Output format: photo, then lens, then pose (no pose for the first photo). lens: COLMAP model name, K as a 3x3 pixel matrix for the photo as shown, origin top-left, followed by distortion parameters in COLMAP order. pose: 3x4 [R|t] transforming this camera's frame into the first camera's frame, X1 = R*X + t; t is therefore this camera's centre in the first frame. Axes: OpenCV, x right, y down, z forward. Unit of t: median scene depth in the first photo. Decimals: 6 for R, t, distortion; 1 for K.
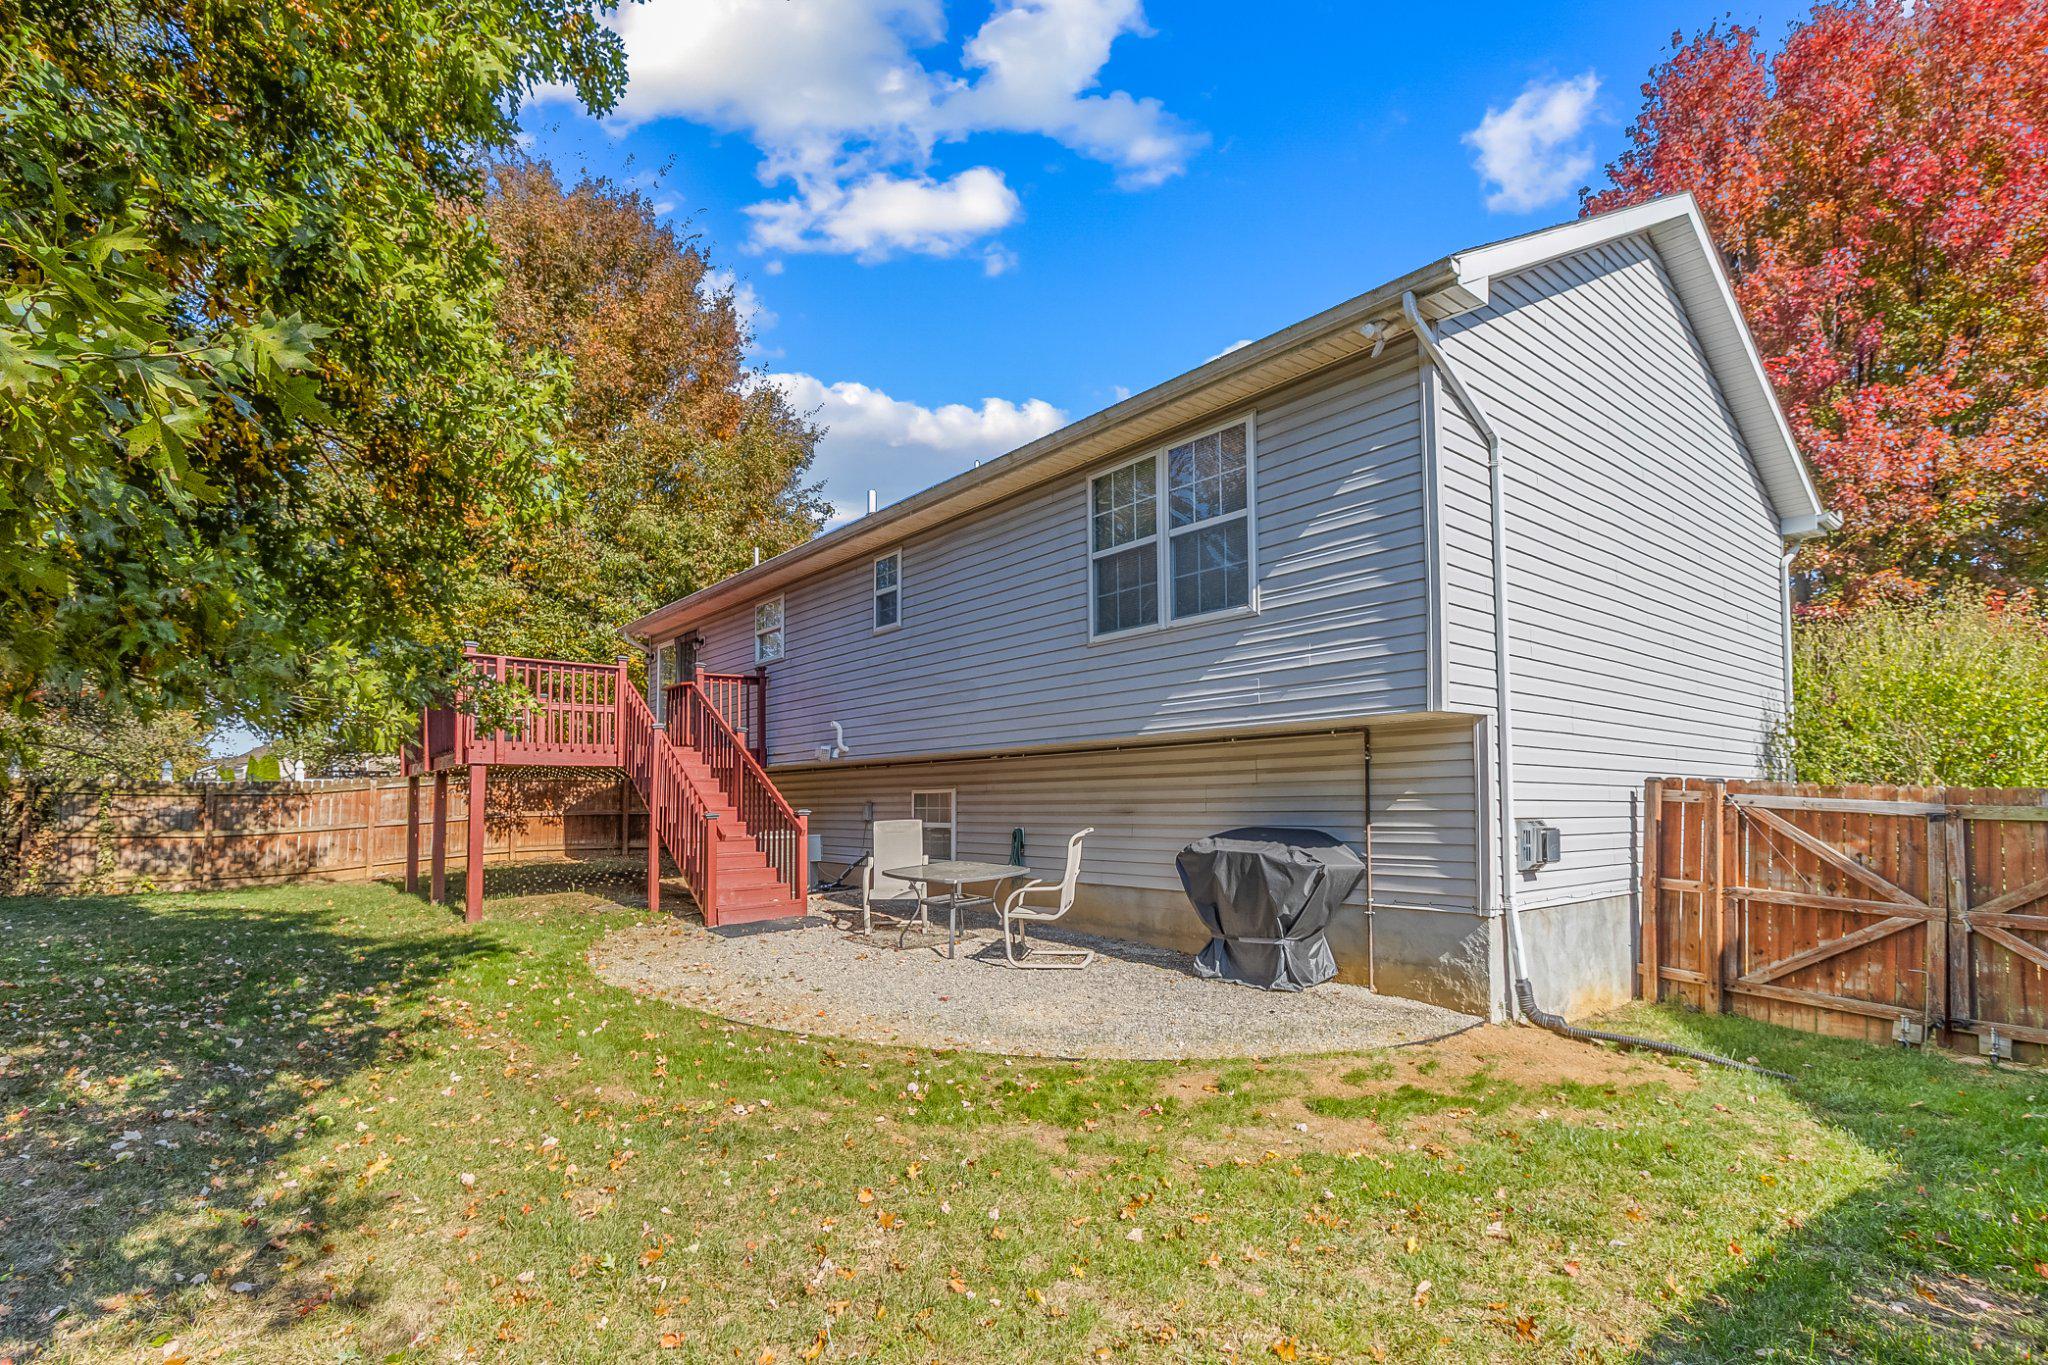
lens RADIAL K [[995.1, 0, 1002.1], [0, 995.1, 741.7], [0, 0, 1]] dist [0.012522, 0.000608]
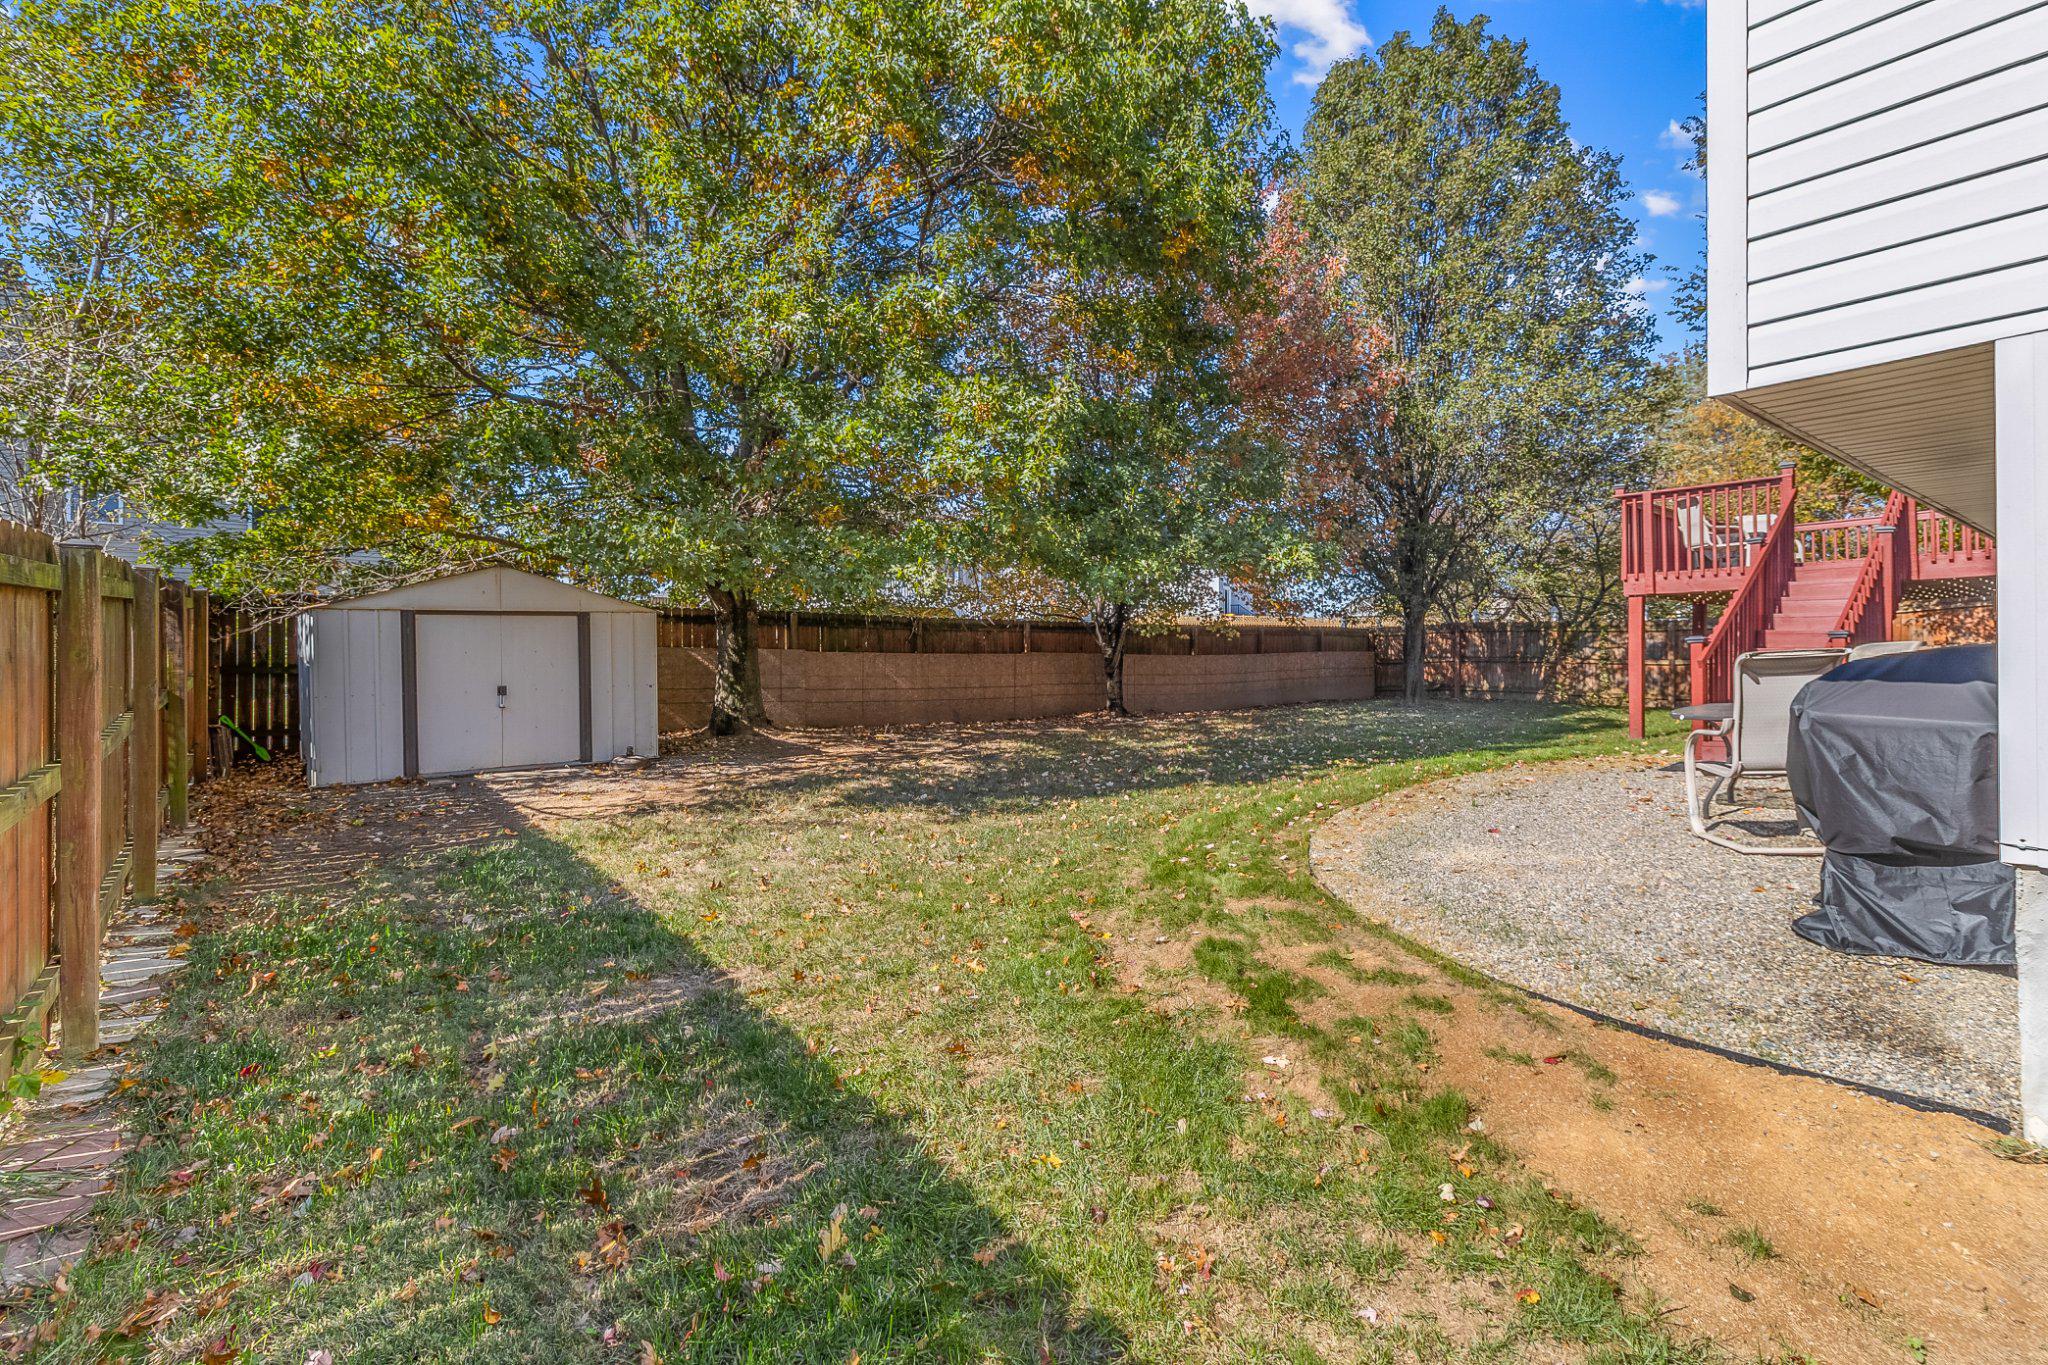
lens RADIAL K [[912.1, 0, 1042.2], [0, 912.1, 661.8], [0, 0, 1]] dist [0.017445, 0.000225]
pose [[-0.006077, 0.009613, -0.999935, 0.573352], [0.071108, 0.997427, 0.009157, 0.047145], [0.997450, -0.071048, -0.006745, 0.435250]]
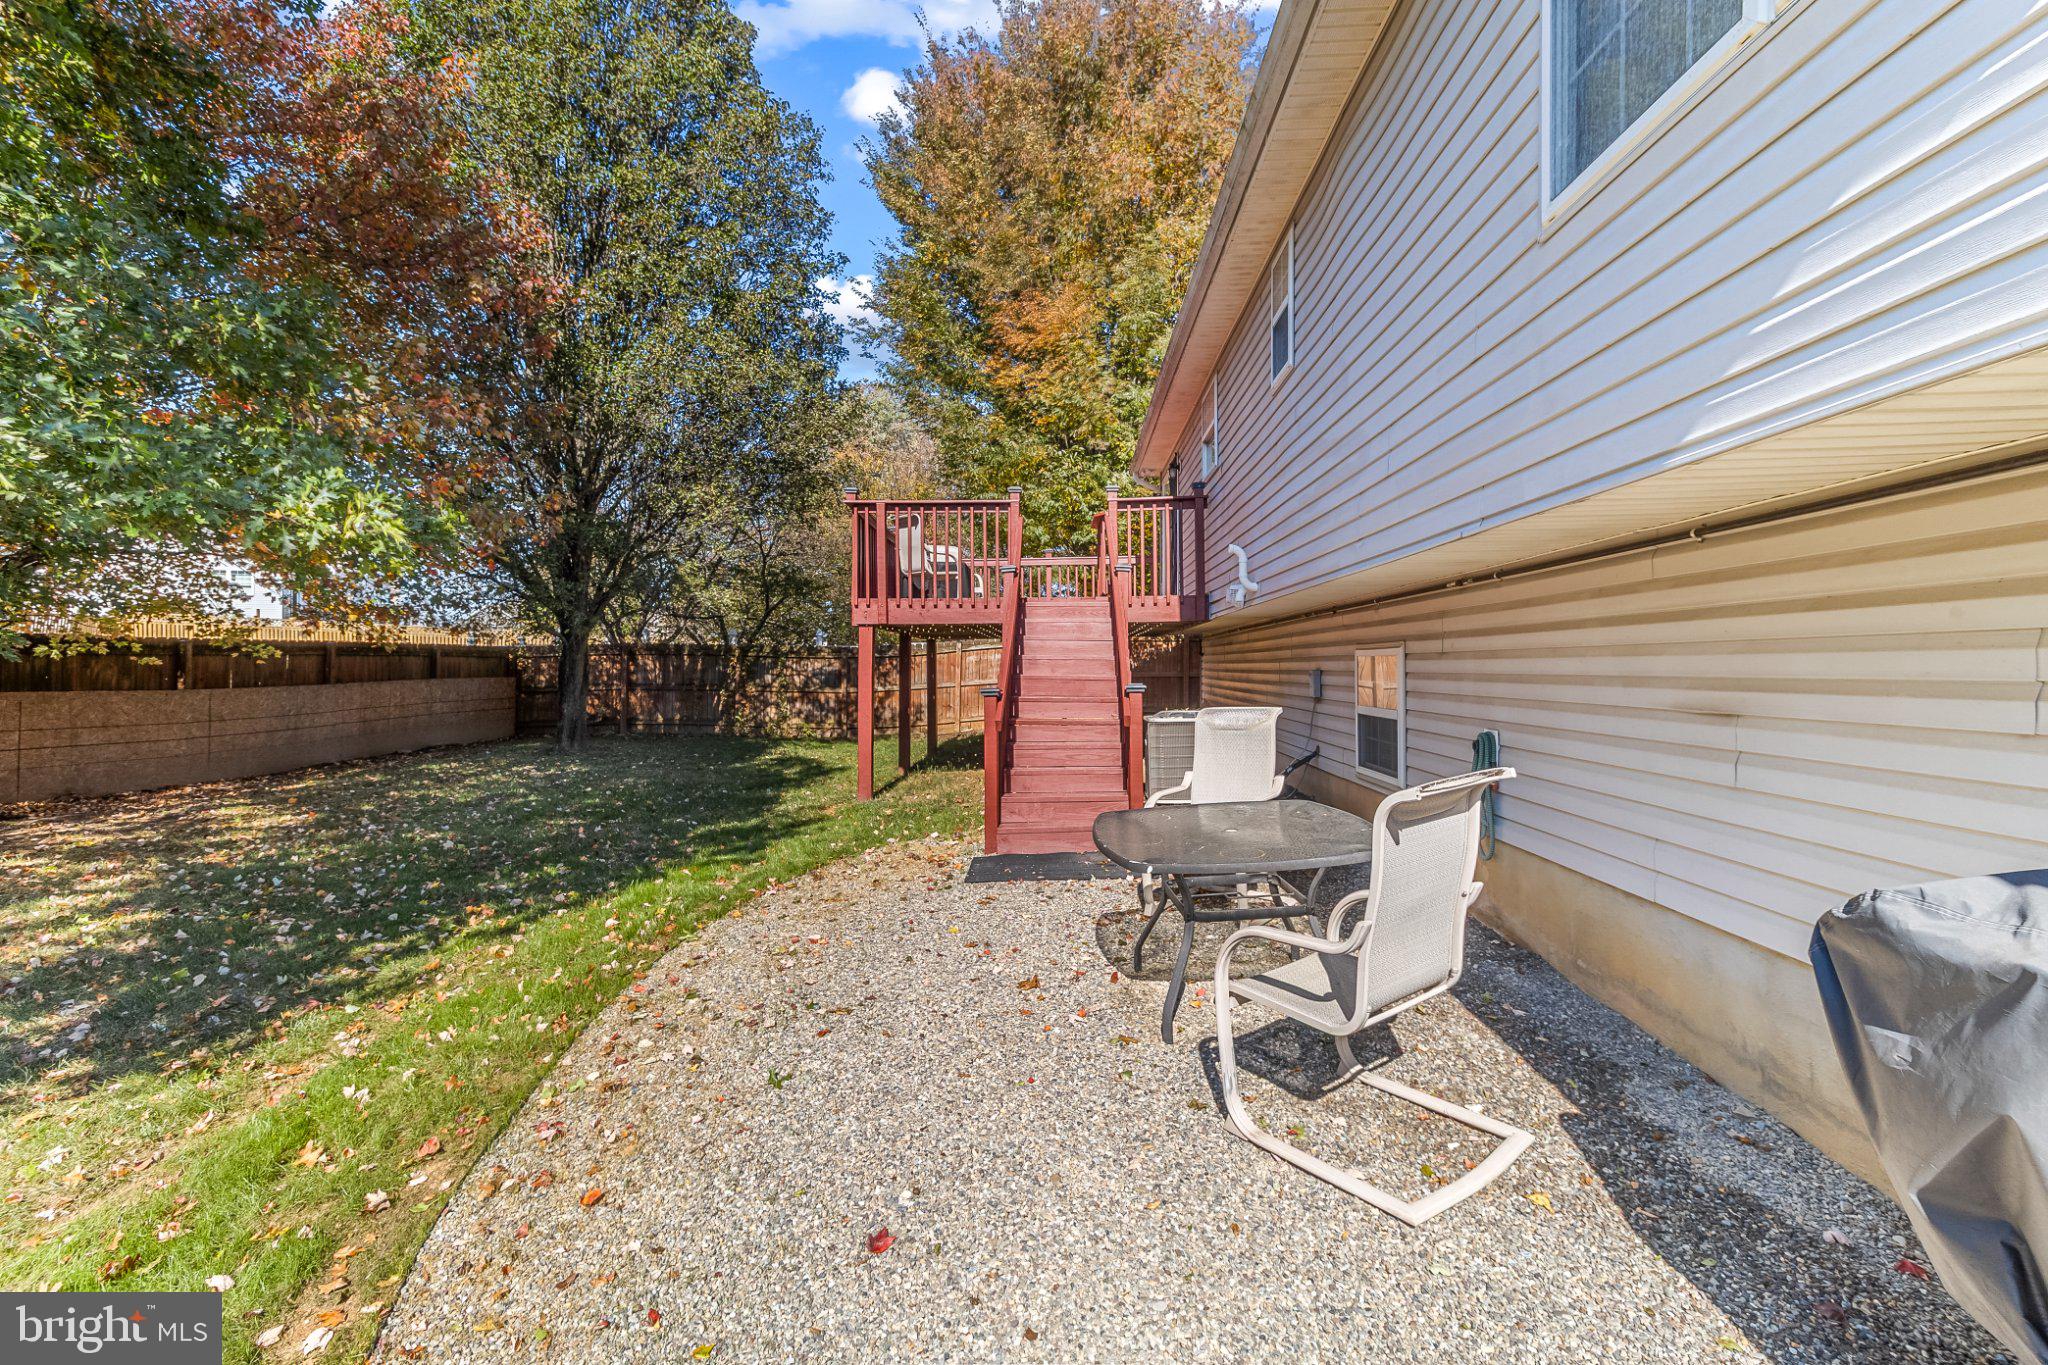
lens RADIAL K [[912.1, 0, 1037.1], [0, 912.1, 646.2], [0, 0, 1]] dist [0.017445, 0.000225]
pose [[0.759368, -0.011130, -0.650566, 0.146631], [0.042054, 0.998603, 0.032004, 0.025757], [0.649301, -0.051662, 0.758775, 0.579059]]
